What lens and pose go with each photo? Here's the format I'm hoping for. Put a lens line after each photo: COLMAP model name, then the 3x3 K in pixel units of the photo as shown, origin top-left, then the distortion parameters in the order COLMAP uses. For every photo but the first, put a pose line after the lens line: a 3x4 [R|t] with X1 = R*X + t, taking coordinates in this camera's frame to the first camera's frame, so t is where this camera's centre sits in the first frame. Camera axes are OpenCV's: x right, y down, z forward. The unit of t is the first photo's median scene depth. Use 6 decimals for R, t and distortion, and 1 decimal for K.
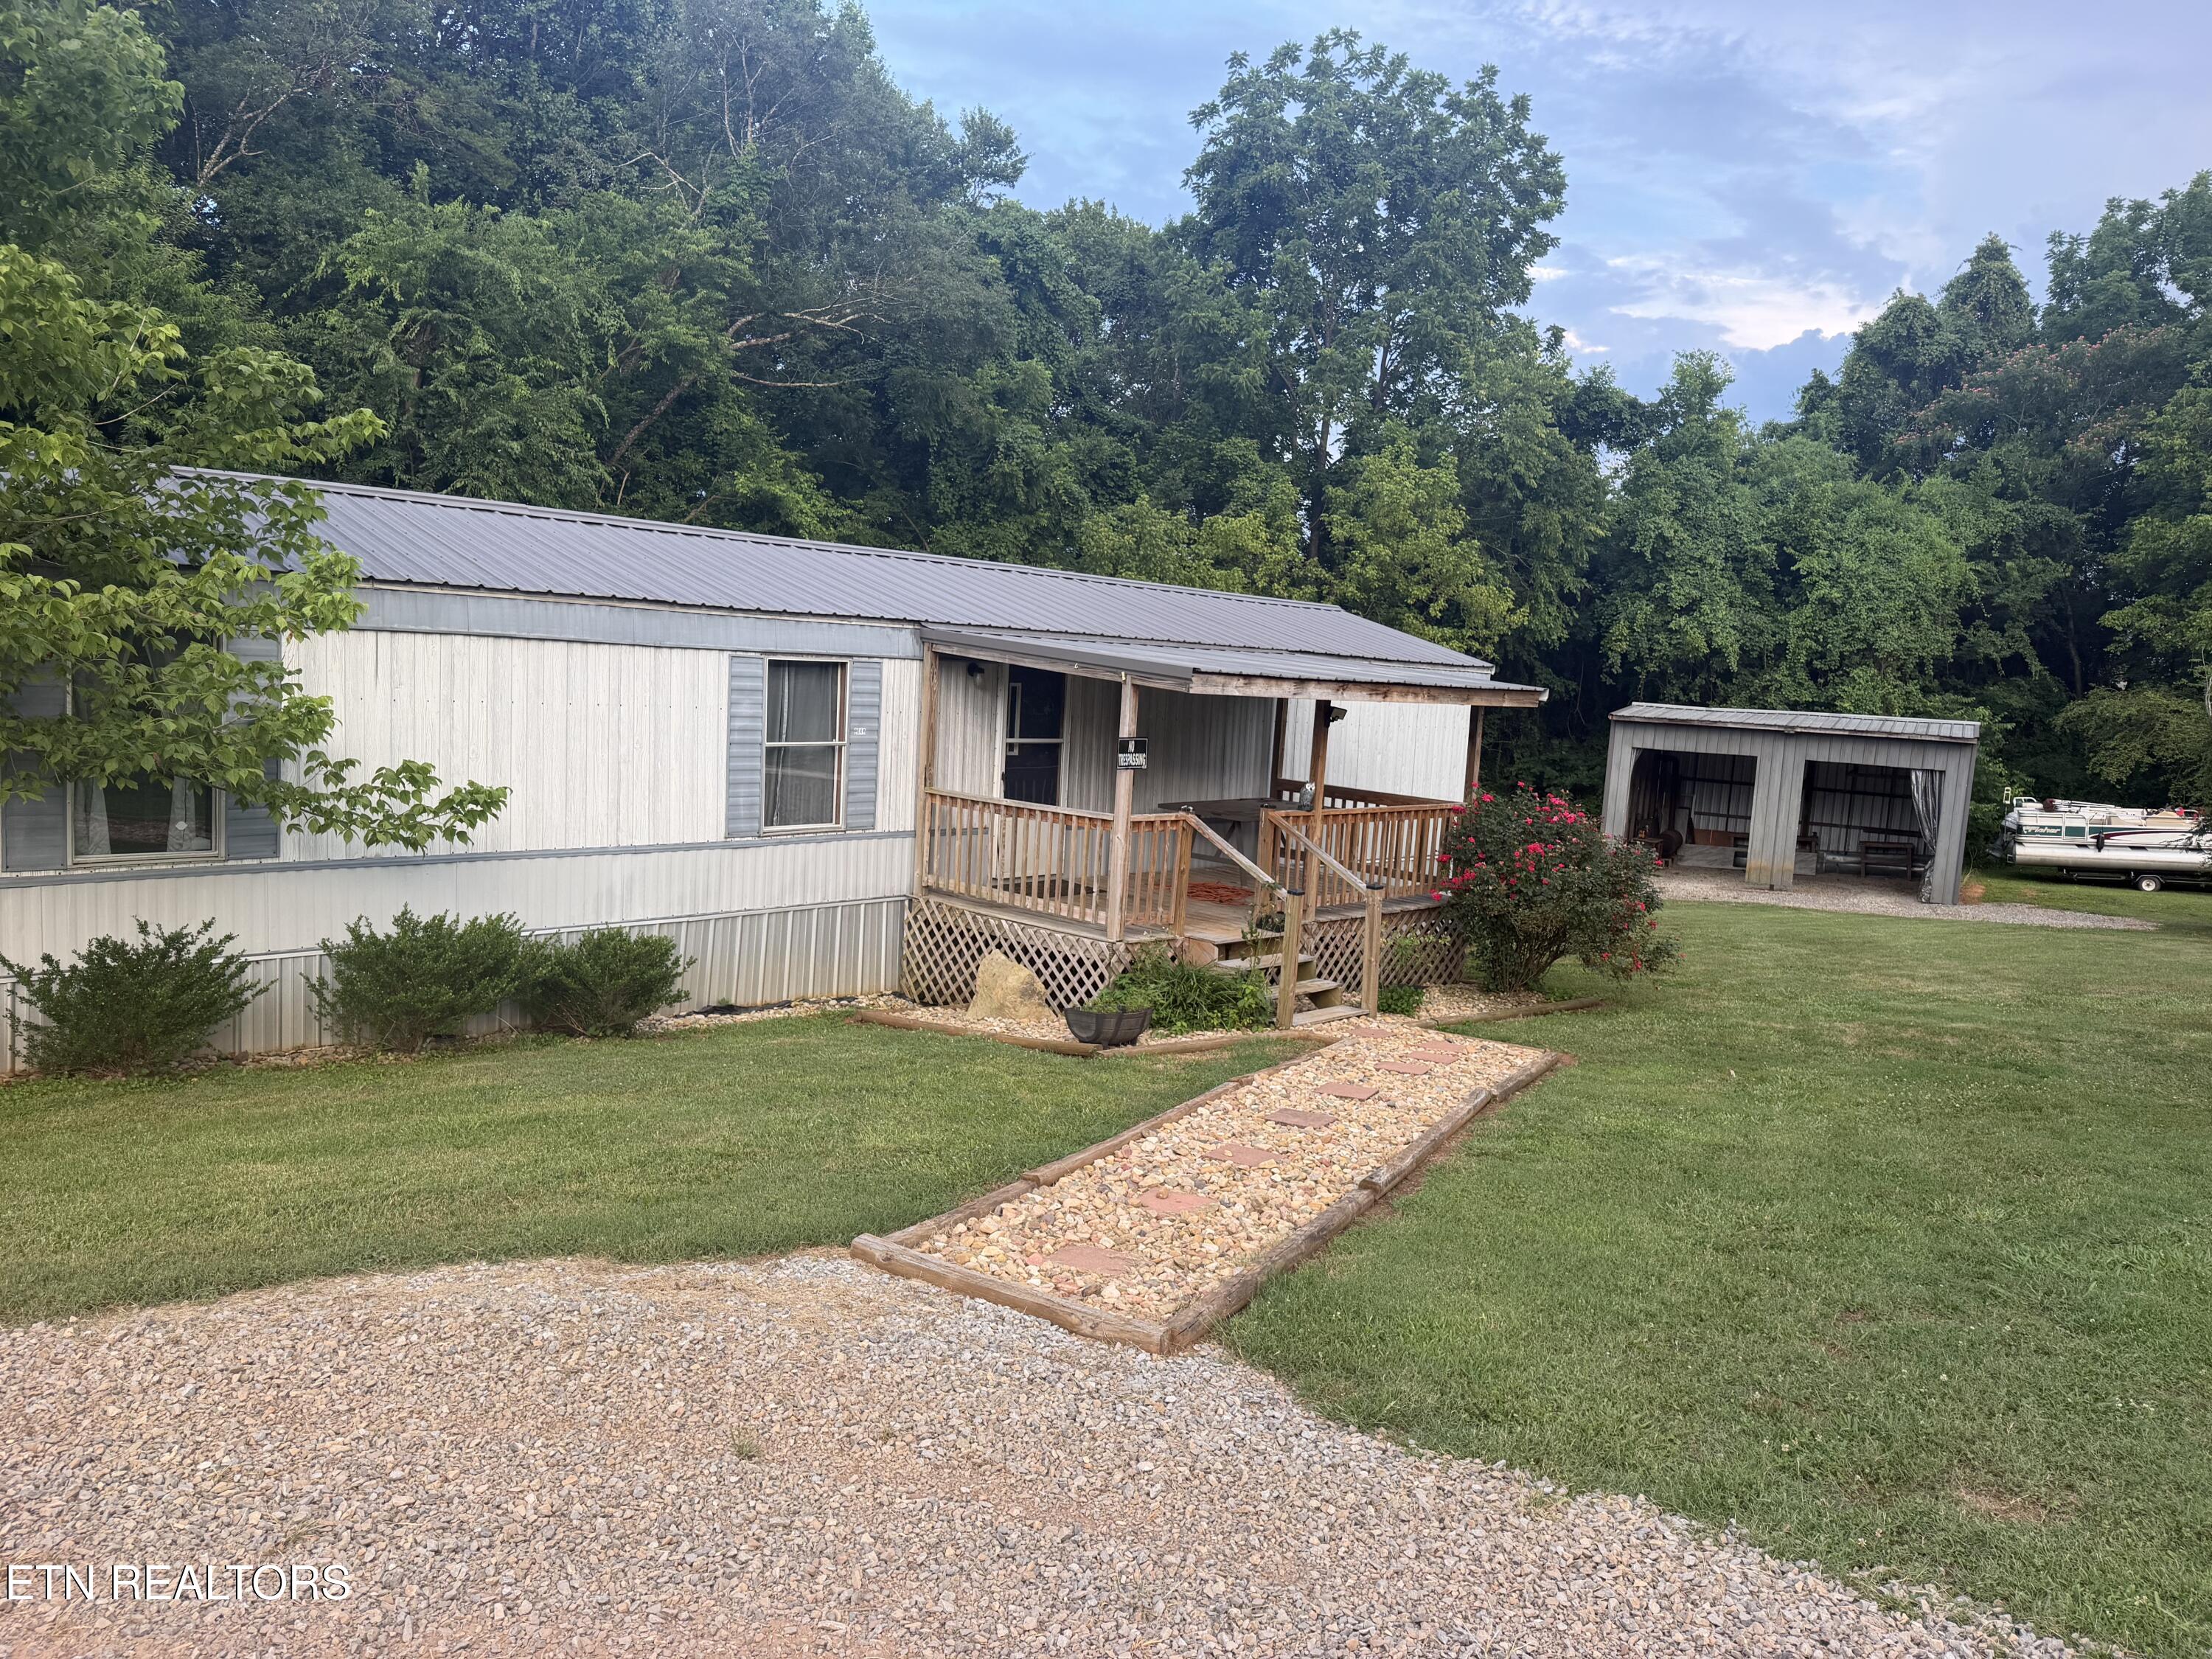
lens RADIAL K [[1494.2, 0, 1169.0], [0, 1494.2, 836.0], [0, 0, 1]] dist [0.052839, -0.064962]
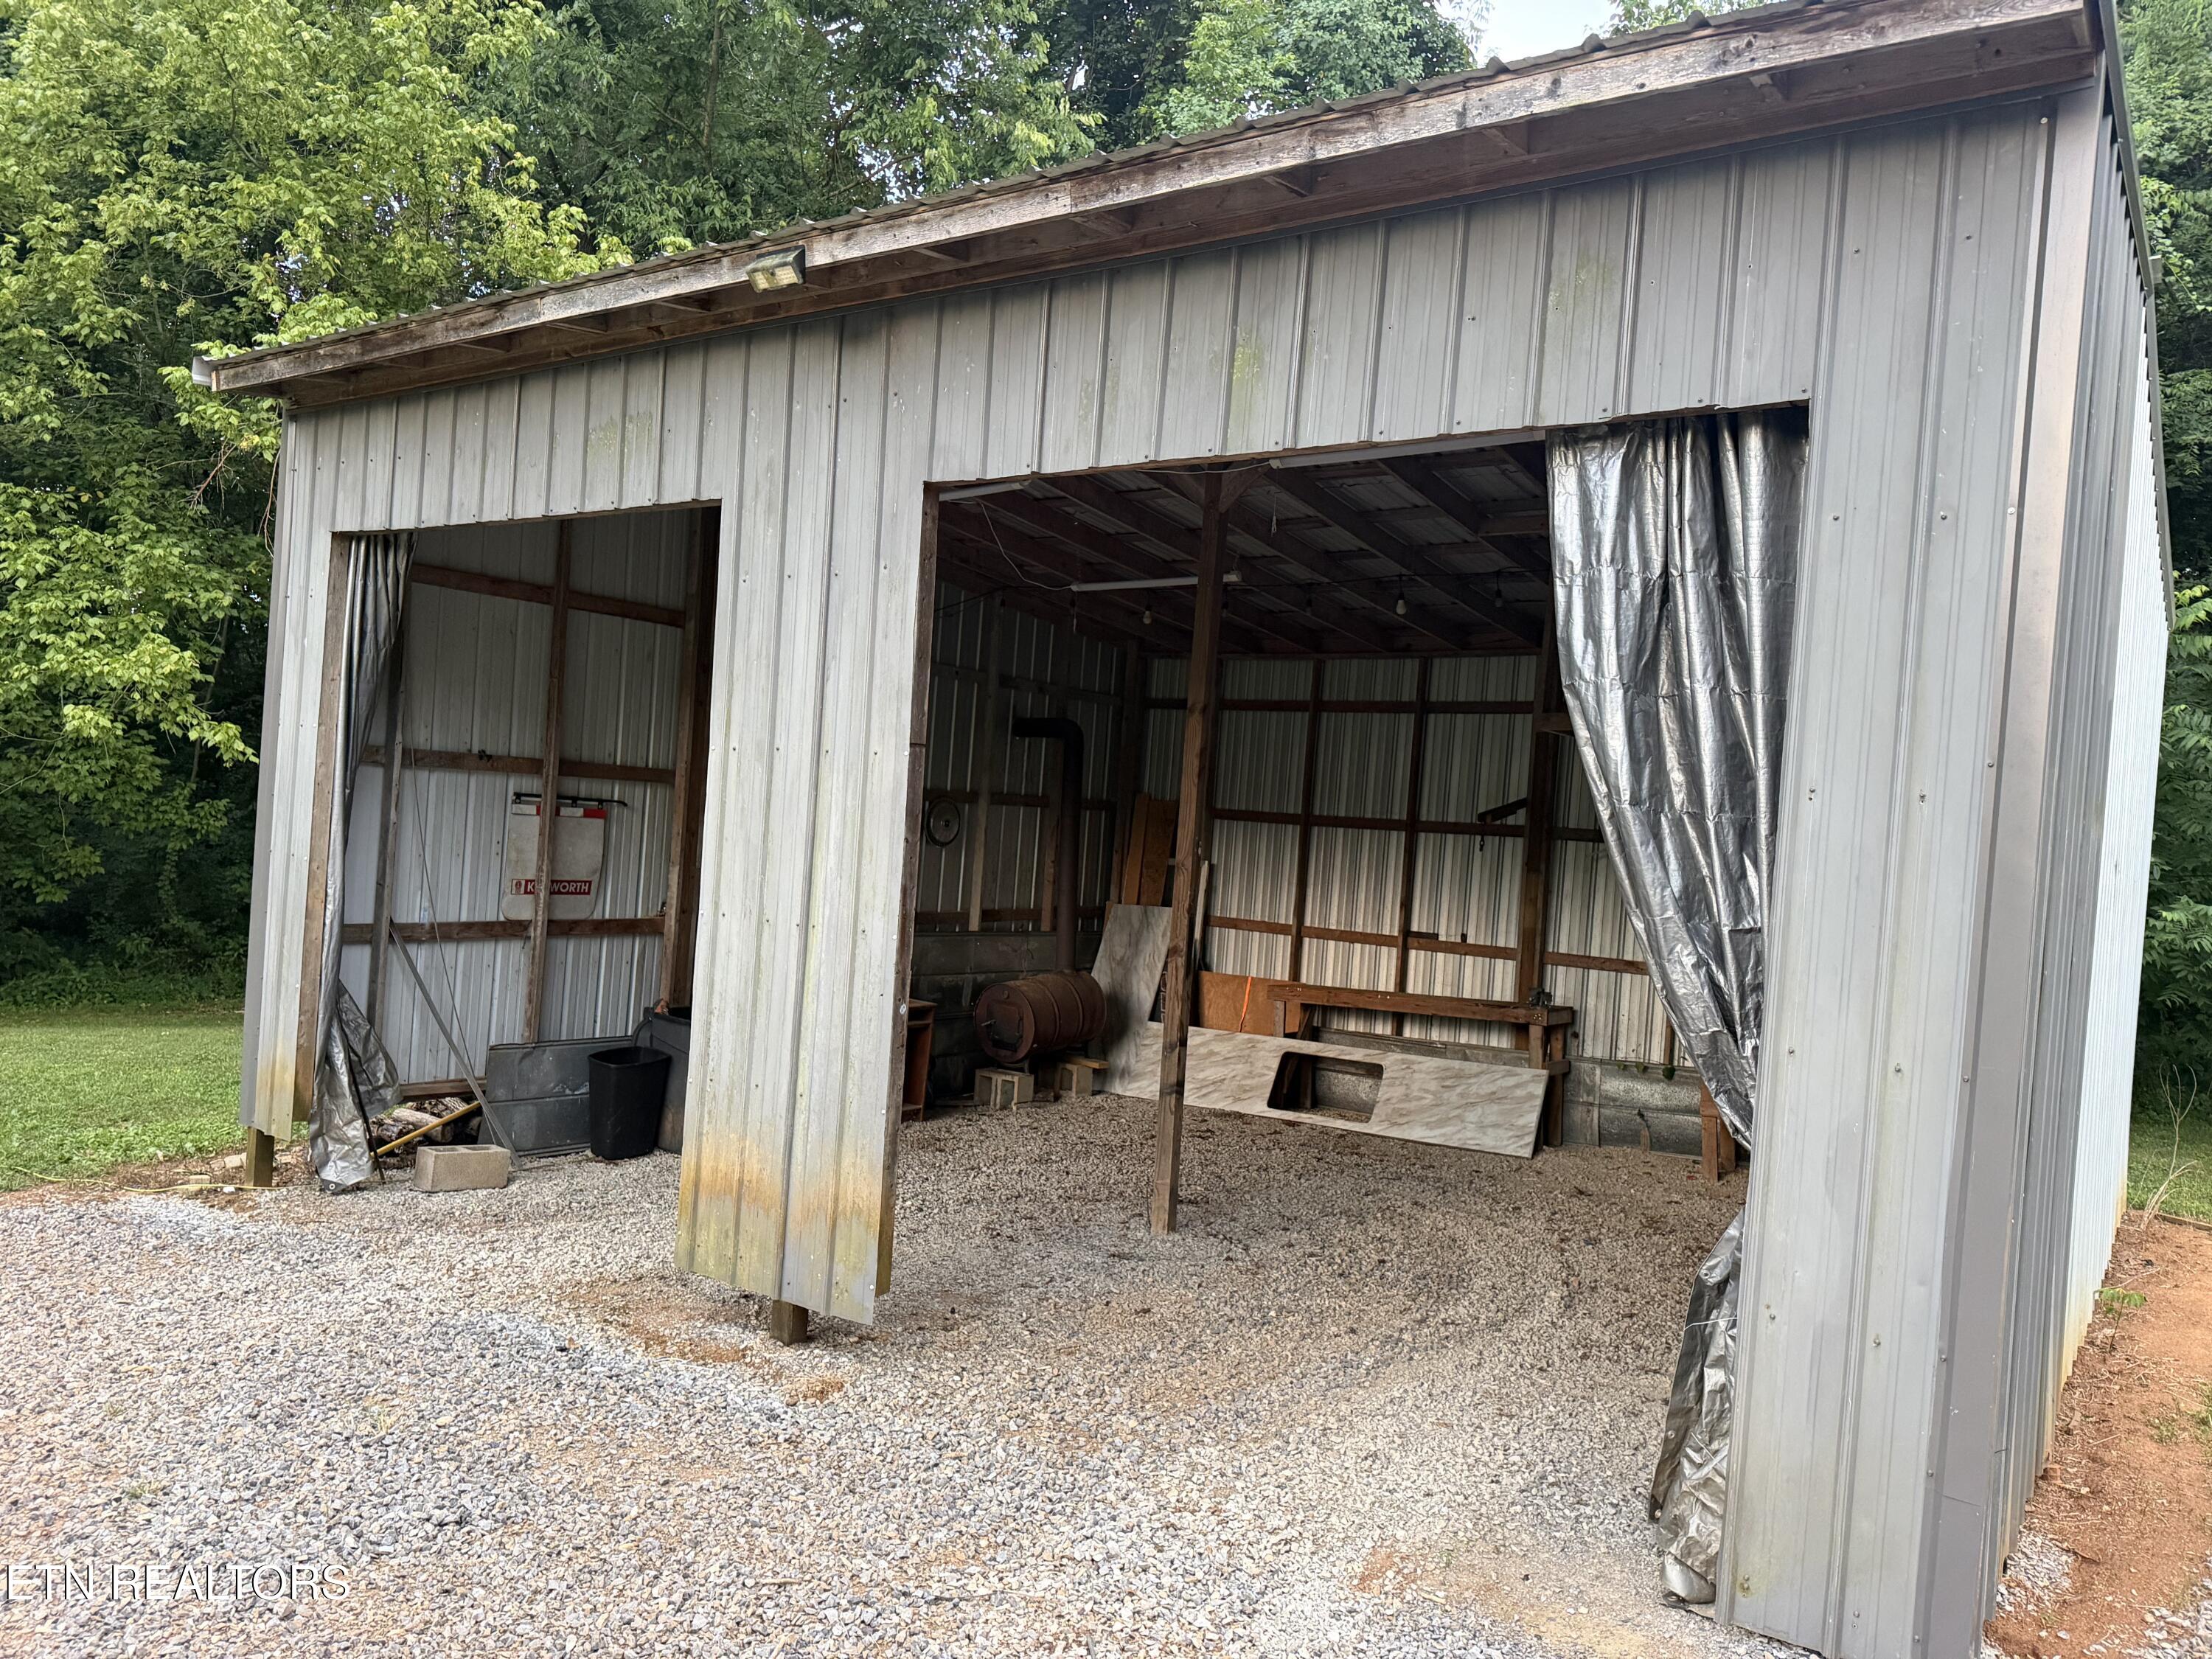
lens RADIAL K [[1494.2, 0, 1169.0], [0, 1494.2, 836.0], [0, 0, 1]] dist [0.052839, -0.064962]
pose [[0.993559, 0.009189, -0.112942, 0.456339], [-0.021112, 0.994266, -0.104829, -0.000671], [0.111331, 0.106538, 0.988056, 0.846312]]
